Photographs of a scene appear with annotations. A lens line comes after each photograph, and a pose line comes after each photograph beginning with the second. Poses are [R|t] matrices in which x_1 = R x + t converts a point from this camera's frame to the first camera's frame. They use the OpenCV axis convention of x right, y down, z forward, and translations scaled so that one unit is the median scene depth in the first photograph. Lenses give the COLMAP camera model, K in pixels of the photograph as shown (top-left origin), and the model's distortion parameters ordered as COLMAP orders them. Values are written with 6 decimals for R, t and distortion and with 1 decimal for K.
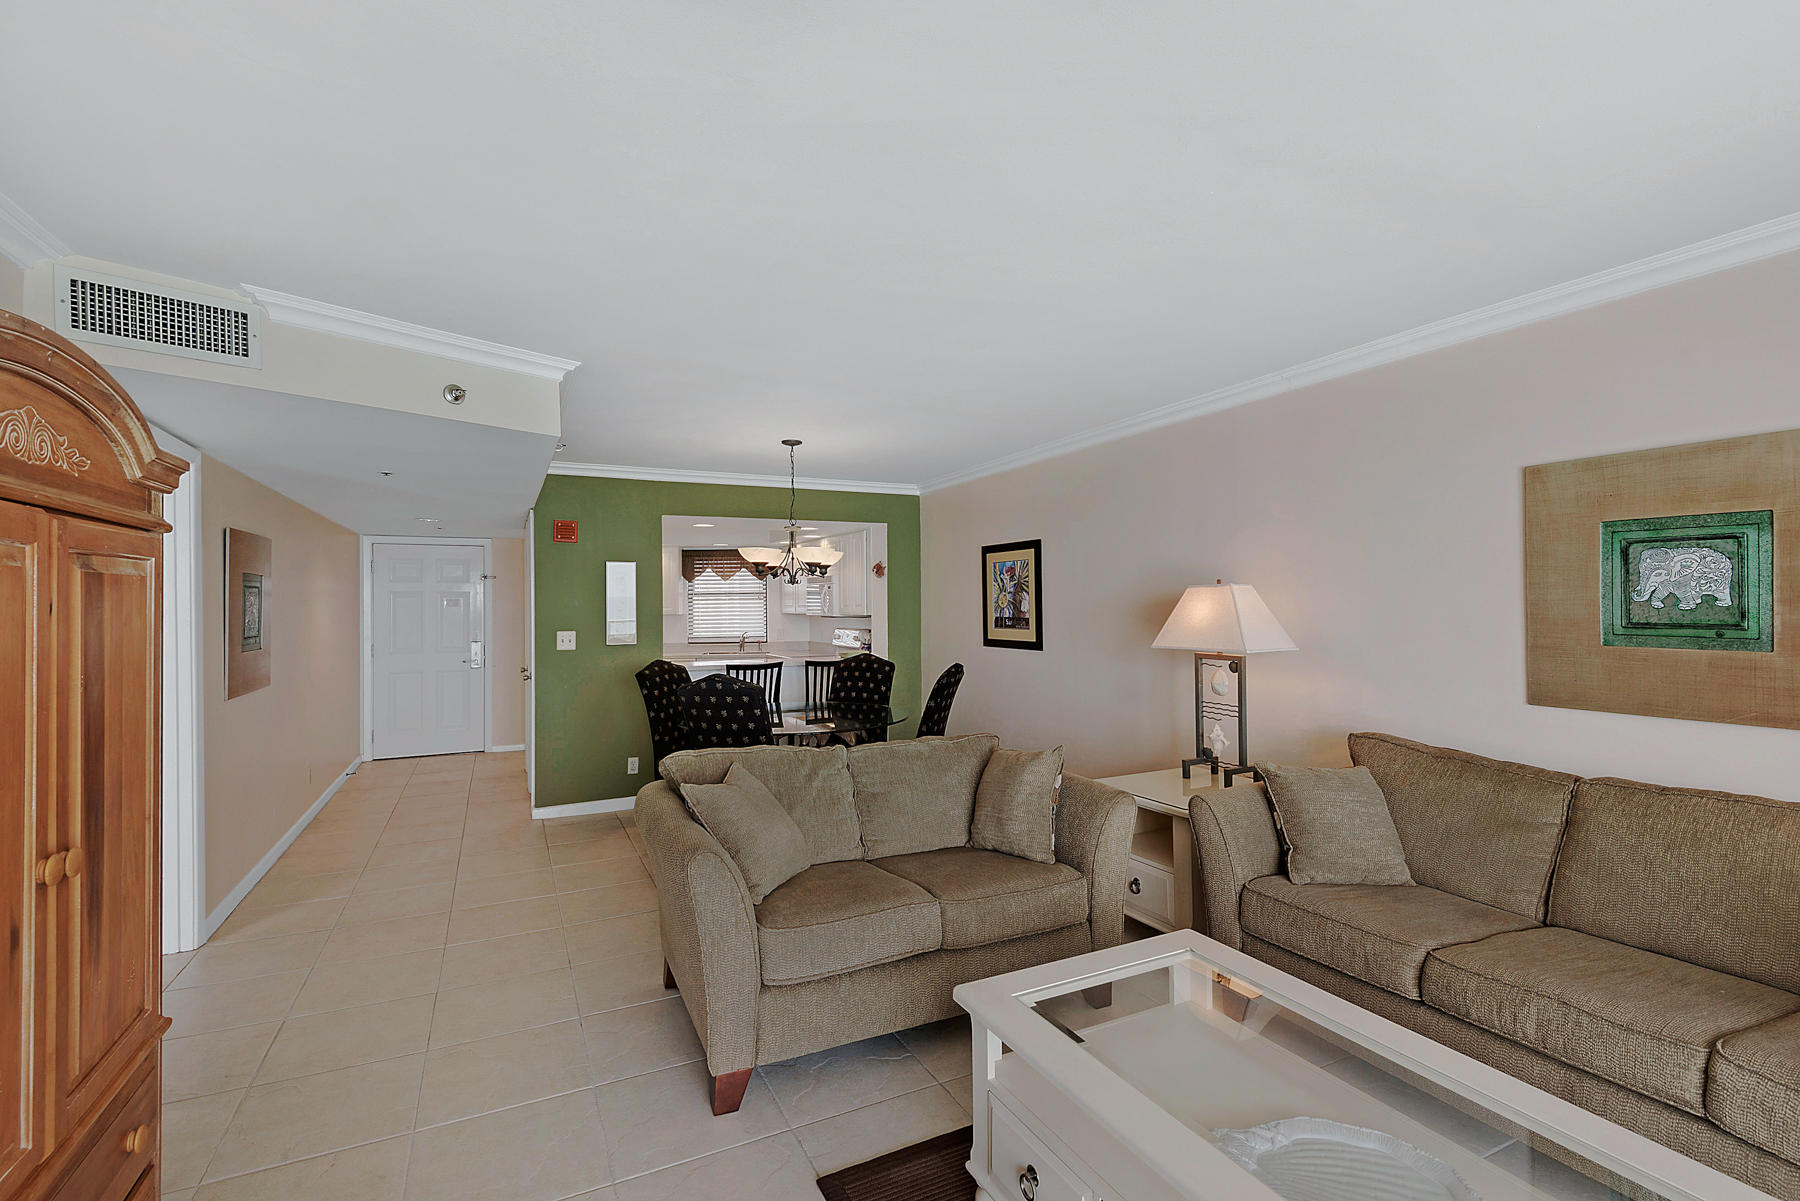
lens RADIAL K [[806.2, 0, 910.1], [0, 806.2, 608.8], [0, 0, 1]] dist [0.018744, -0.001242]
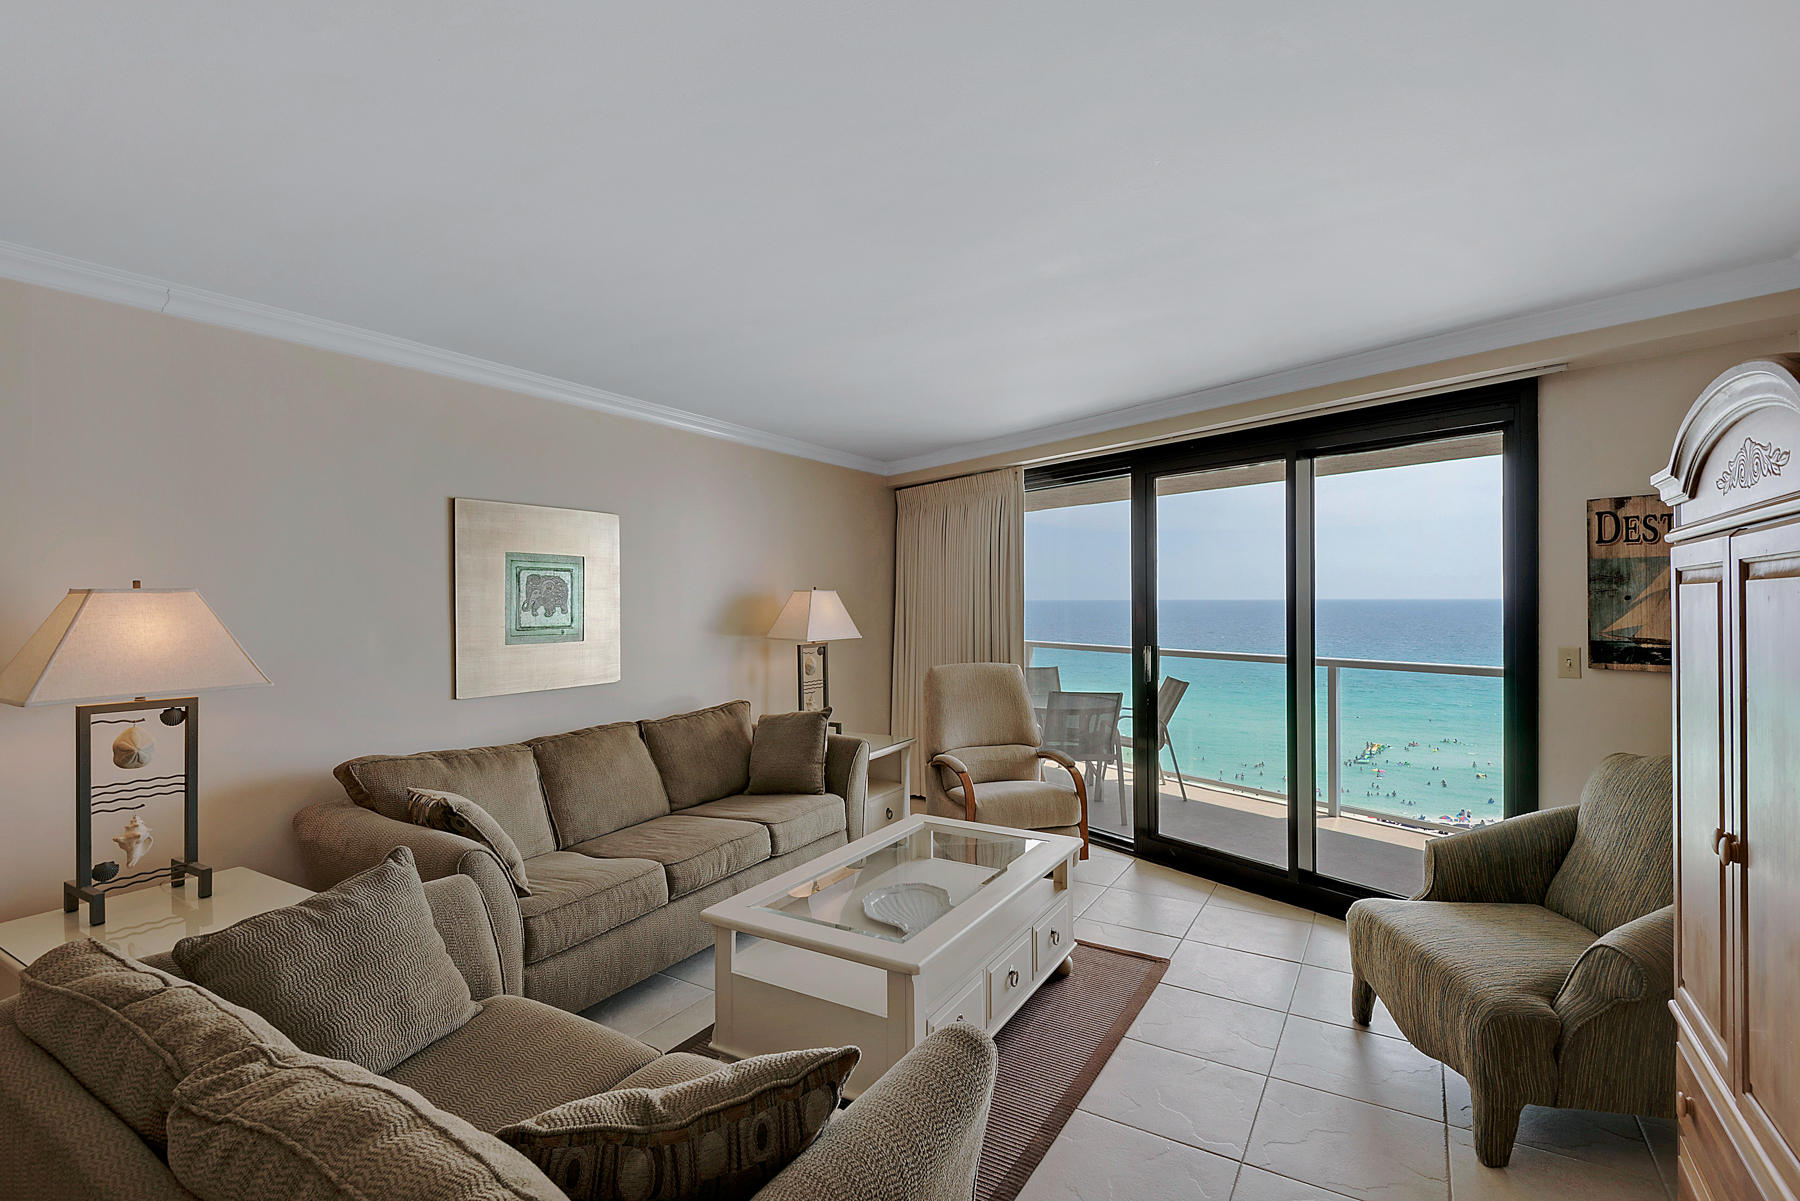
lens RADIAL K [[853.4, 0, 866.9], [0, 853.4, 597.1], [0, 0, 1]] dist [0.015402, -0.004795]
pose [[-0.510290, 0.012700, 0.859908, -0.466170], [0.012828, 0.999892, -0.007155, -0.011005], [-0.859907, 0.007379, -0.510398, 0.856127]]
